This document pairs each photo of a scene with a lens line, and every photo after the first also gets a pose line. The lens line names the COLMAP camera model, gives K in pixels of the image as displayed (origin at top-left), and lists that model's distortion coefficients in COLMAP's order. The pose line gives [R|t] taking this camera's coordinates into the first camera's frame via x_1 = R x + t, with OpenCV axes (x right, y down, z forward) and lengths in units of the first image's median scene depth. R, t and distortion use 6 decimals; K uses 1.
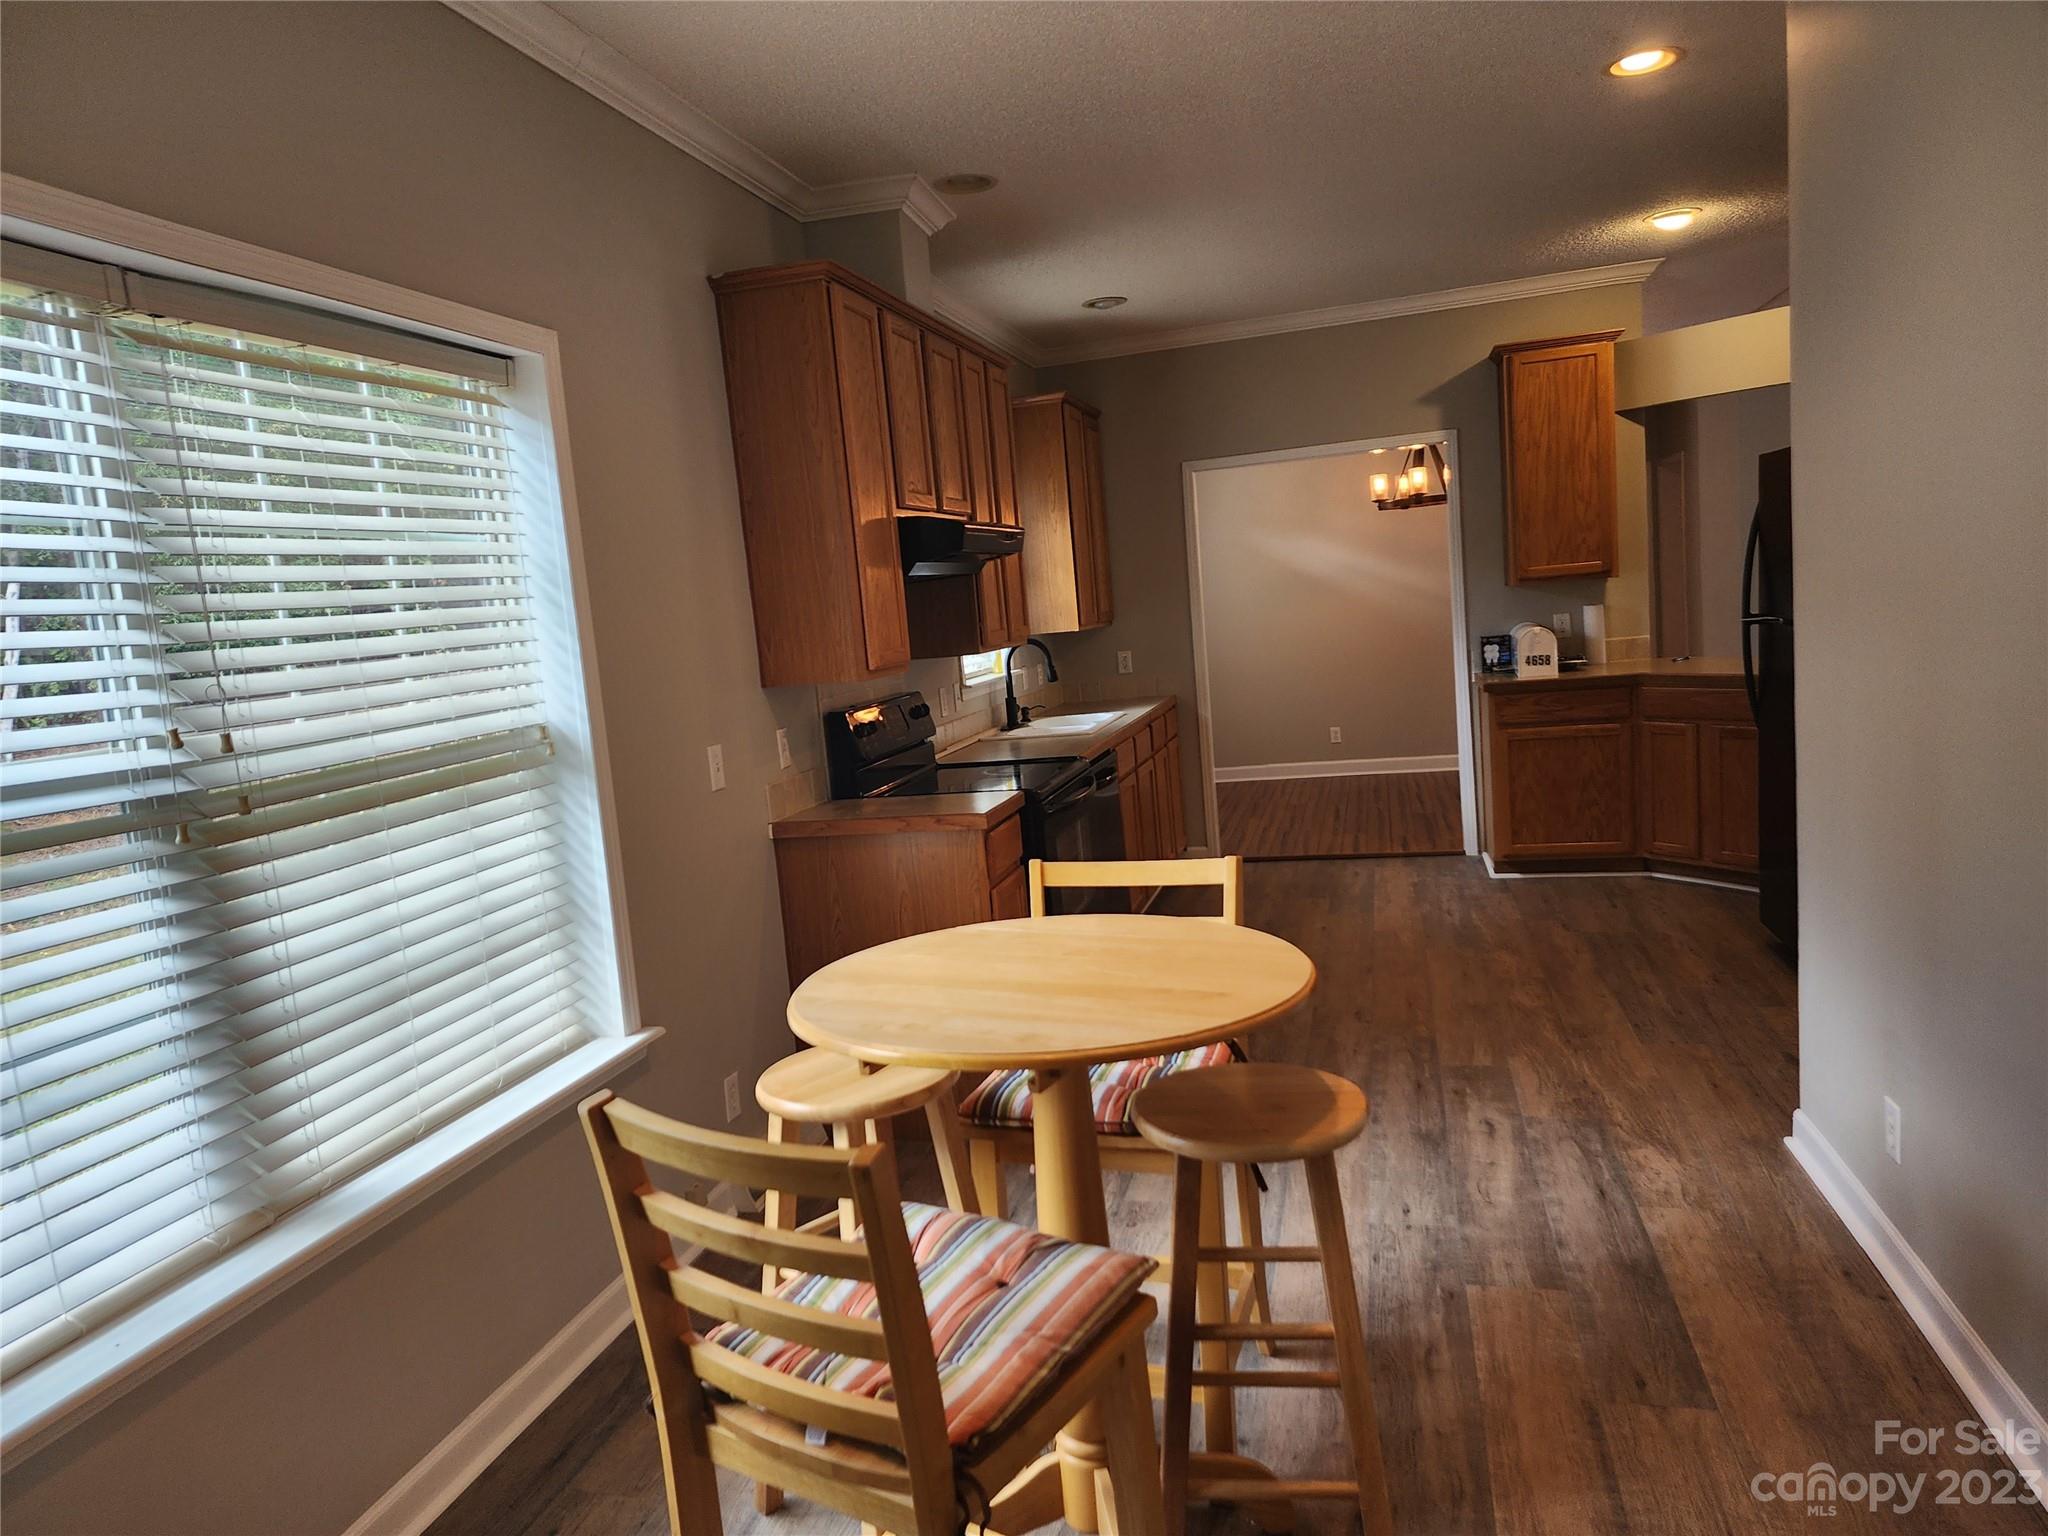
lens RADIAL K [[1353.0, 0, 1029.3], [0, 1353.0, 784.9], [0, 0, 1]] dist [0.058643, -0.050683]
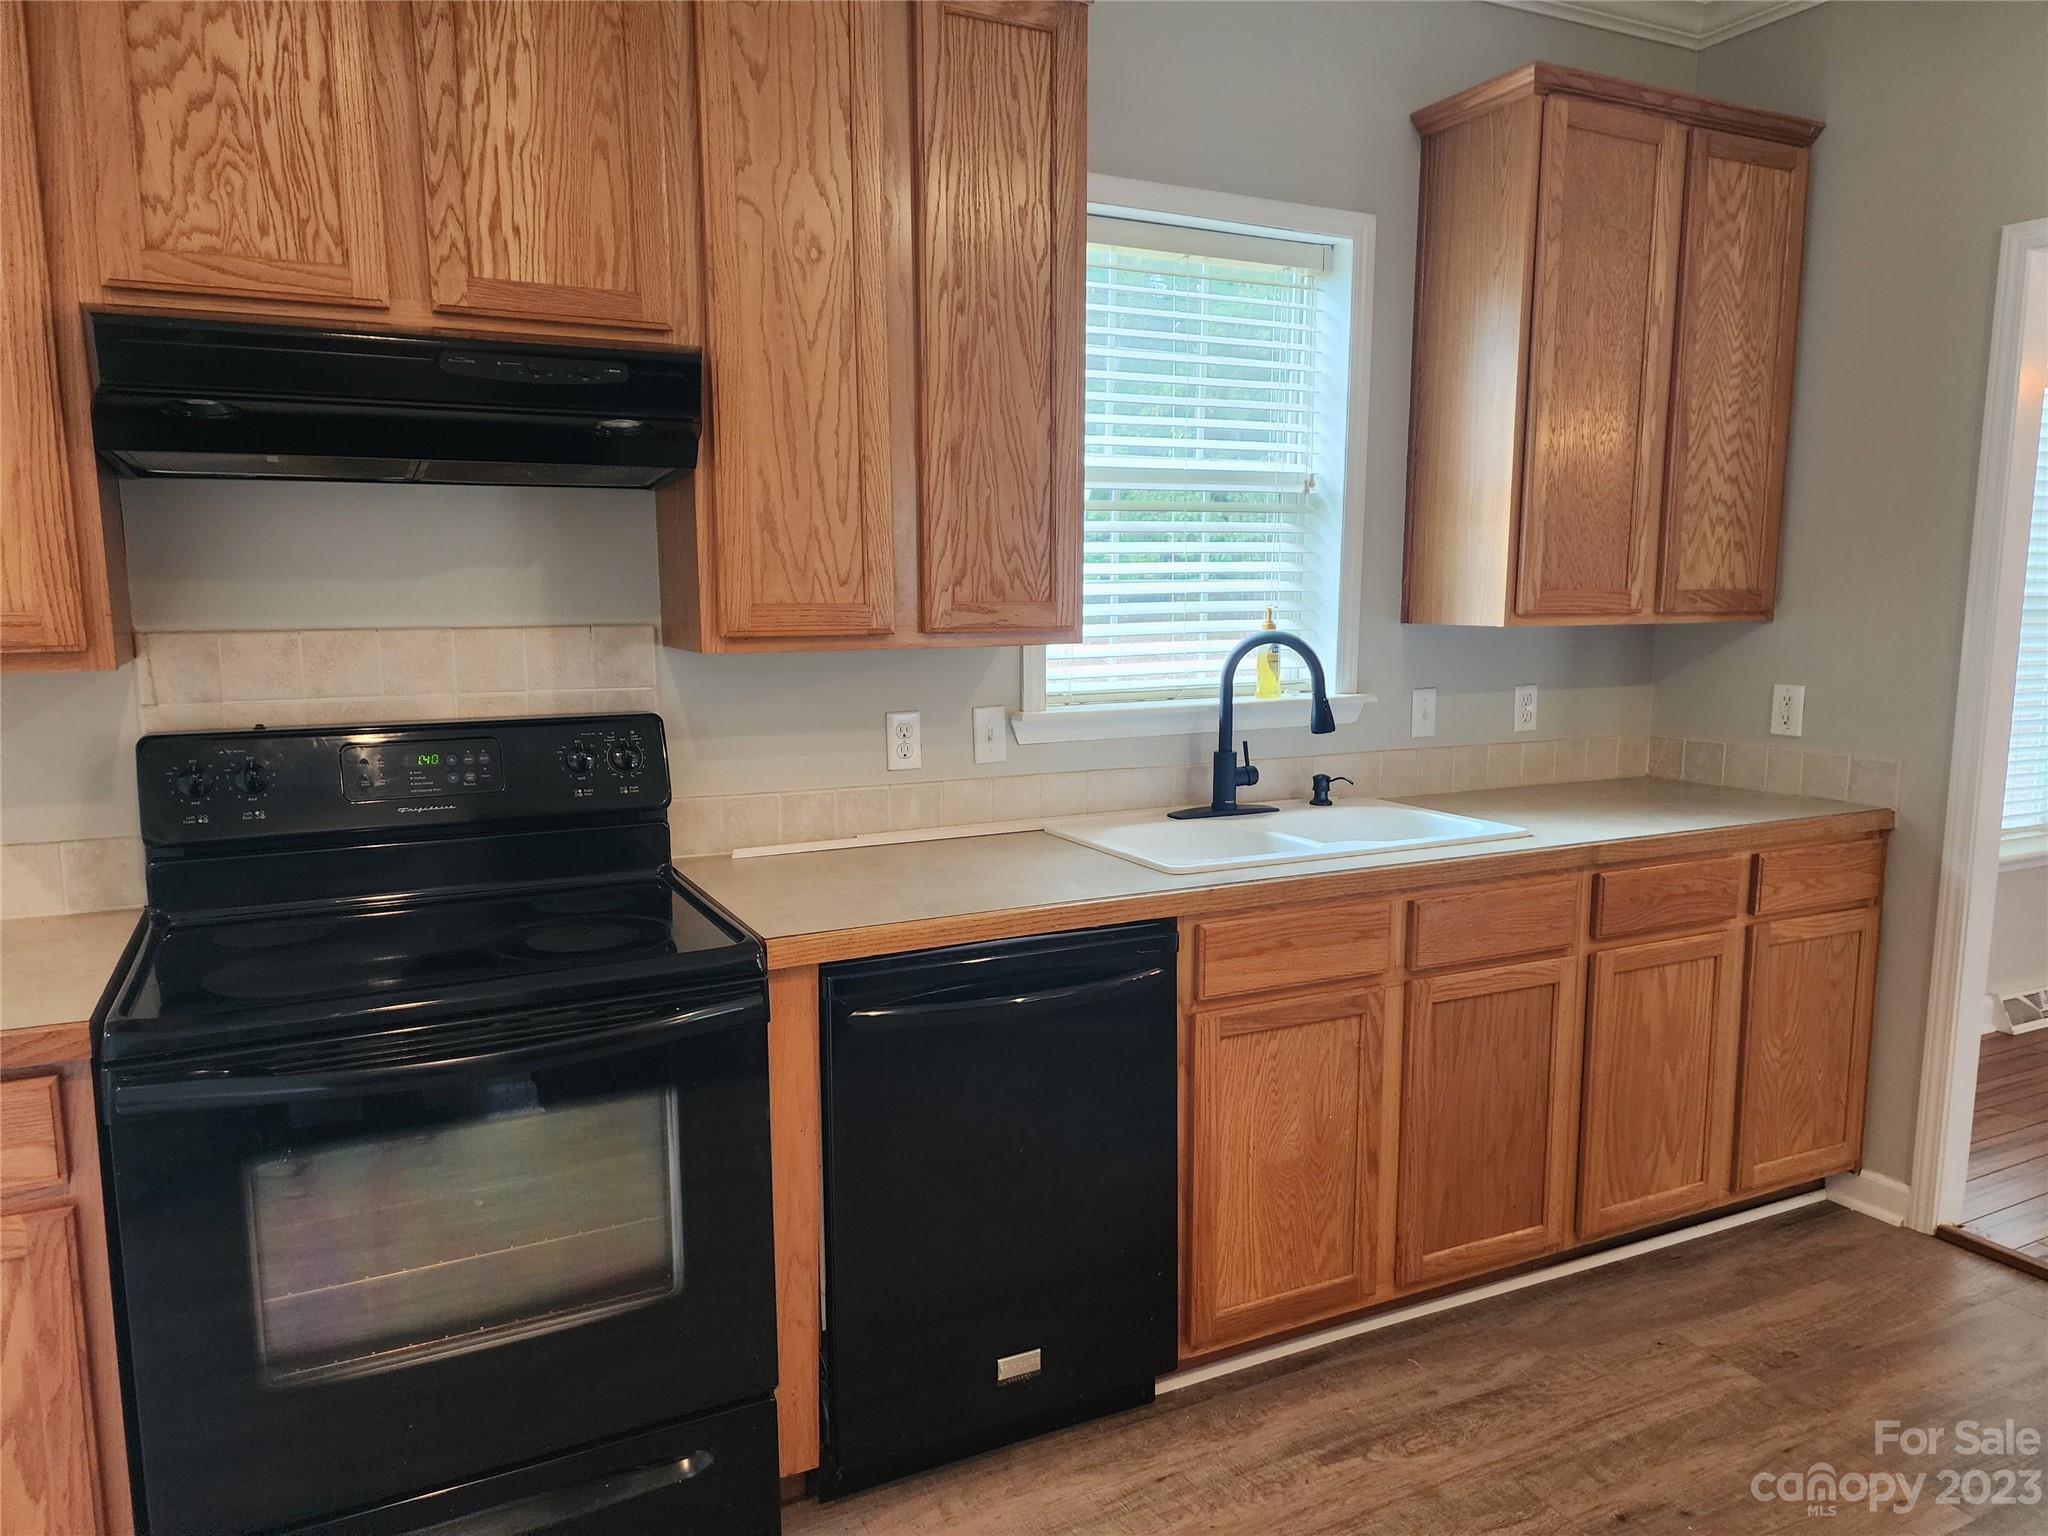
lens RADIAL K [[1353.0, 0, 1022.0], [0, 1353.0, 782.8], [0, 0, 1]] dist [0.058643, -0.050683]
pose [[0.647774, 0.199940, -0.735128, 0.483010], [-0.160106, 0.979125, 0.125221, -0.166763], [0.744819, 0.036583, 0.666263, 1.031121]]
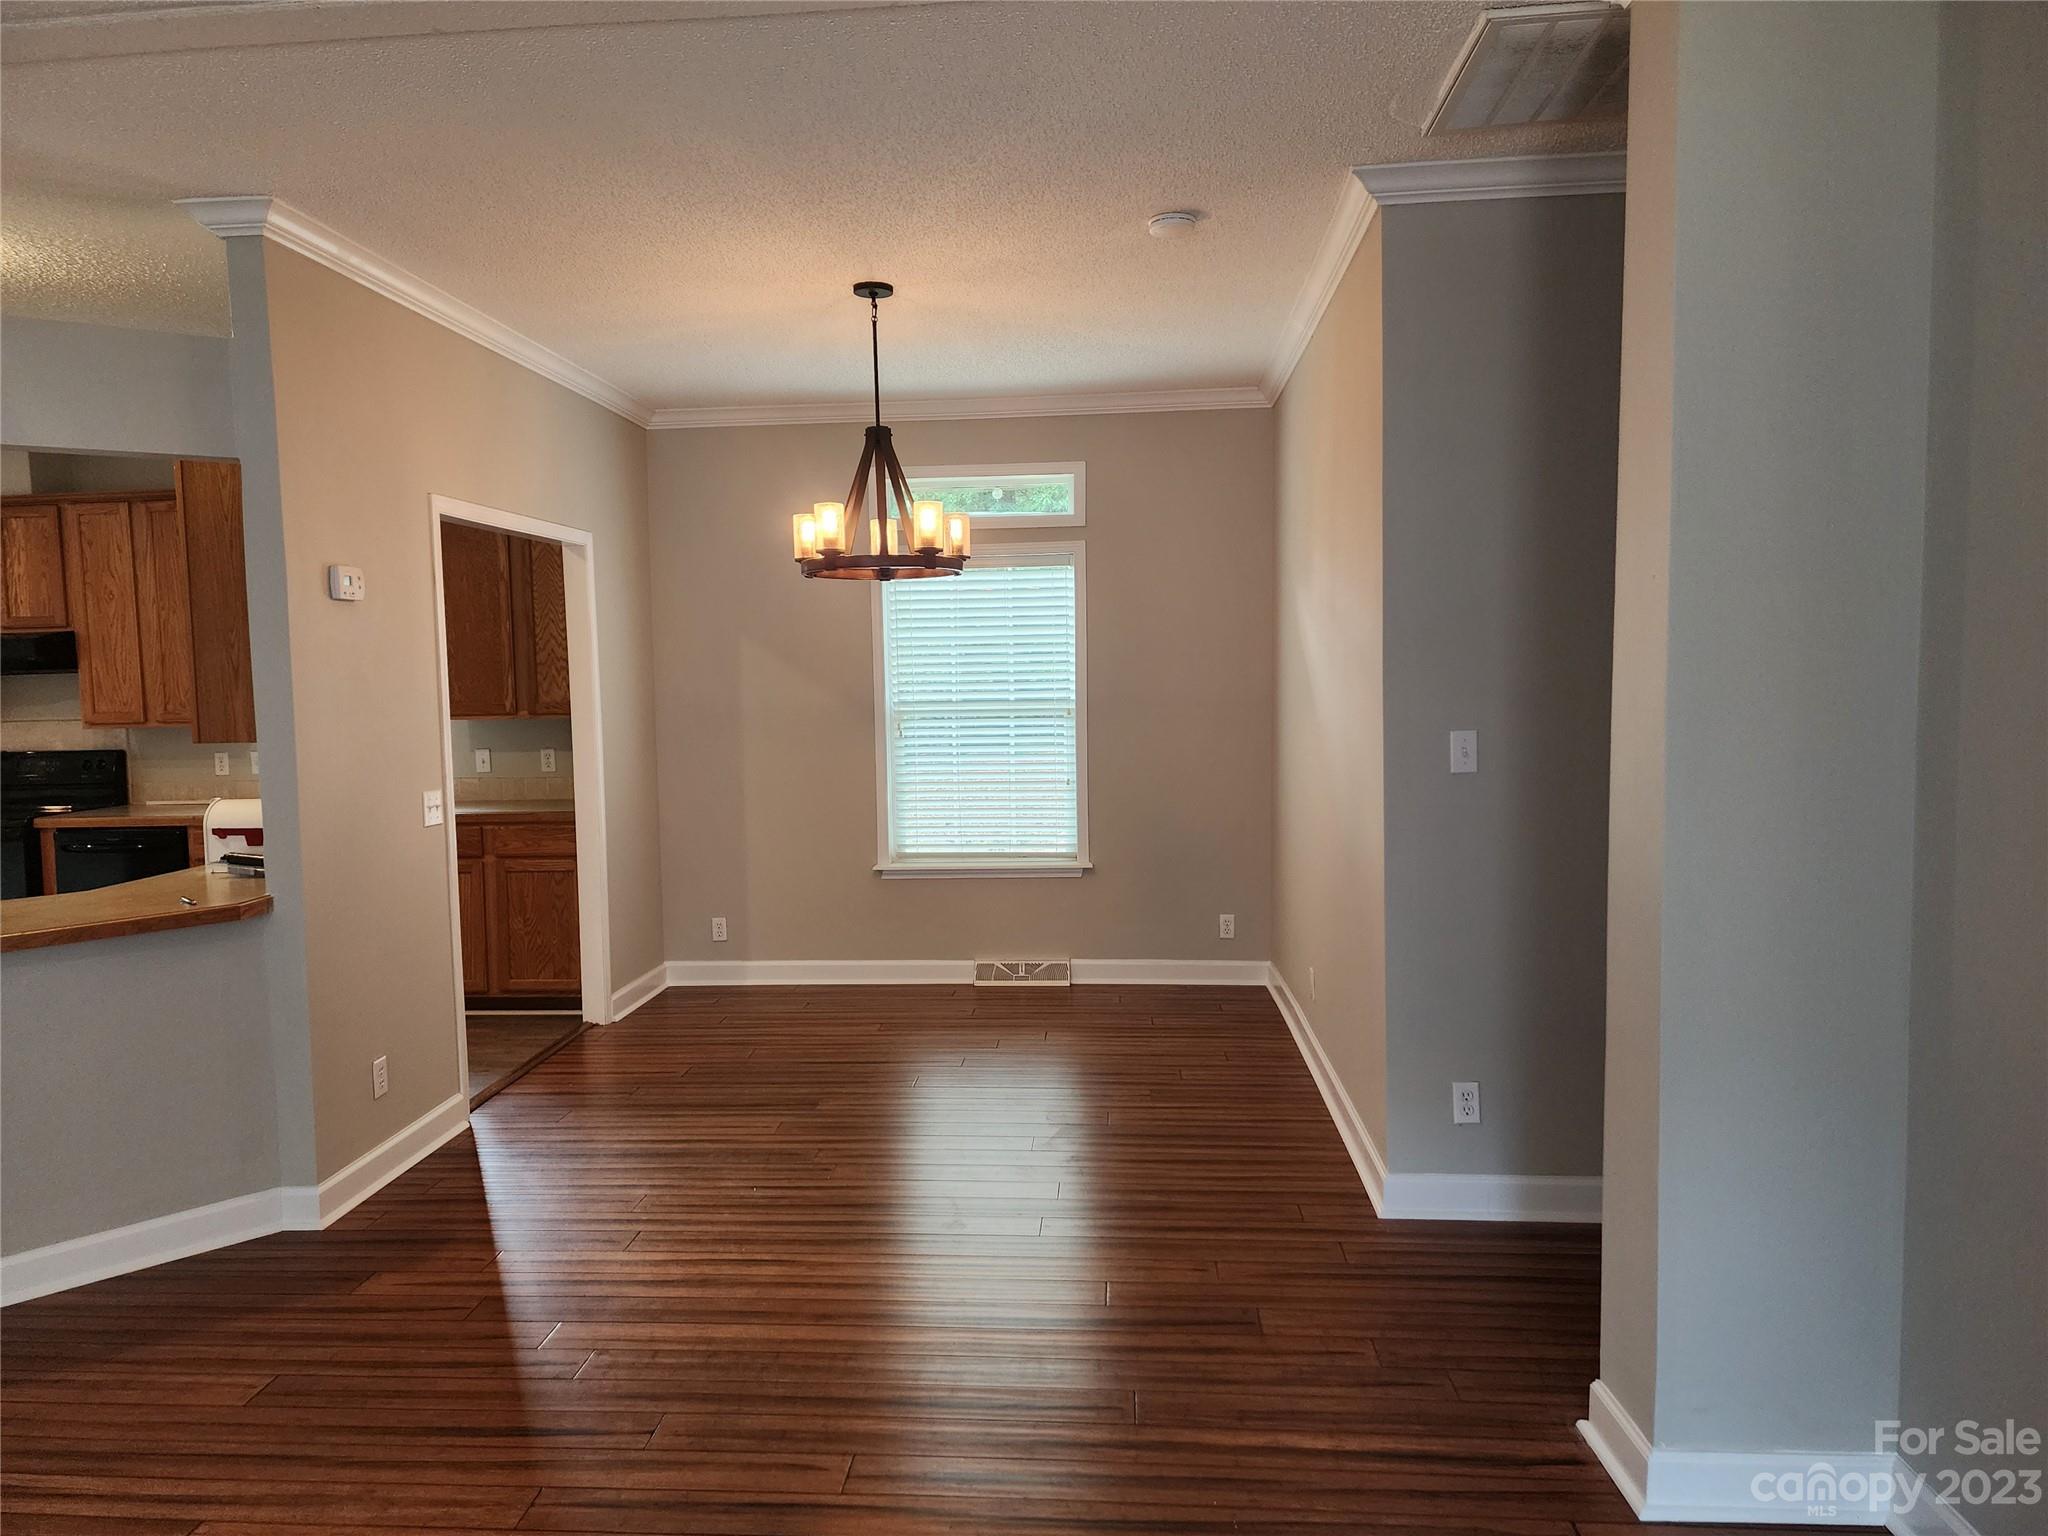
lens RADIAL K [[1353.0, 0, 1007.3], [0, 1353.0, 778.1], [0, 0, 1]] dist [0.058643, -0.050683]
pose [[0.171891, 0.163072, -0.971525, 1.895237], [-0.129846, 0.981350, 0.141747, -0.470066], [0.976521, 0.101784, 0.189859, 2.151759]]
